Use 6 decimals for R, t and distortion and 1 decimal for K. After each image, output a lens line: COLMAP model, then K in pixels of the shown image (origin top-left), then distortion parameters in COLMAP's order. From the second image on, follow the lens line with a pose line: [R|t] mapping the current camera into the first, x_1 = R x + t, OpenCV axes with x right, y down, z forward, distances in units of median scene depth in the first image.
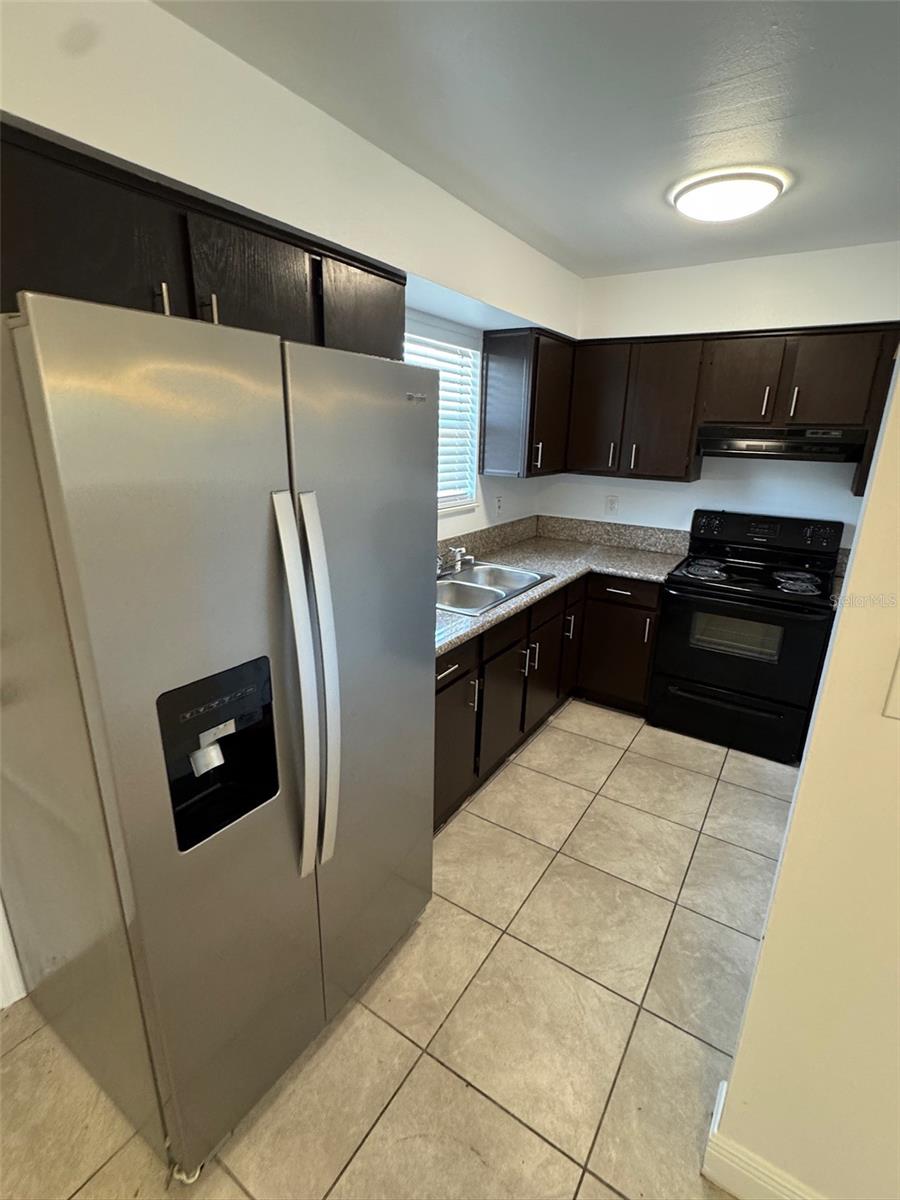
lens RADIAL K [[564.2, 0, 456.9], [0, 564.2, 599.2], [0, 0, 1]] dist [-0.000523, 0.000796]
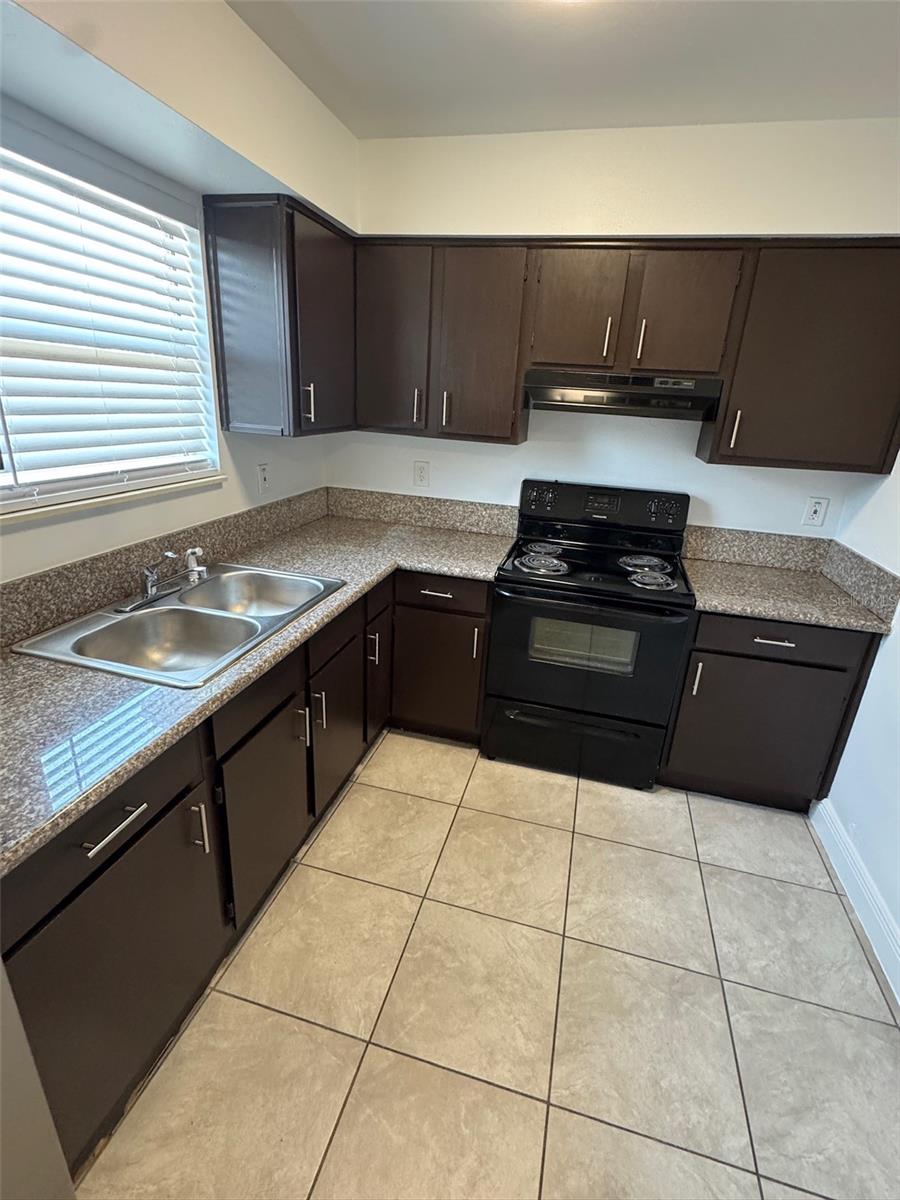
lens RADIAL K [[564.2, 0, 456.9], [0, 564.2, 599.2], [0, 0, 1]] dist [-0.000523, 0.000796]
pose [[0.950021, -0.078220, 0.302229, 0.090877], [0.056644, 0.995222, 0.079522, -0.066716], [-0.307005, -0.058428, 0.949913, 0.297773]]
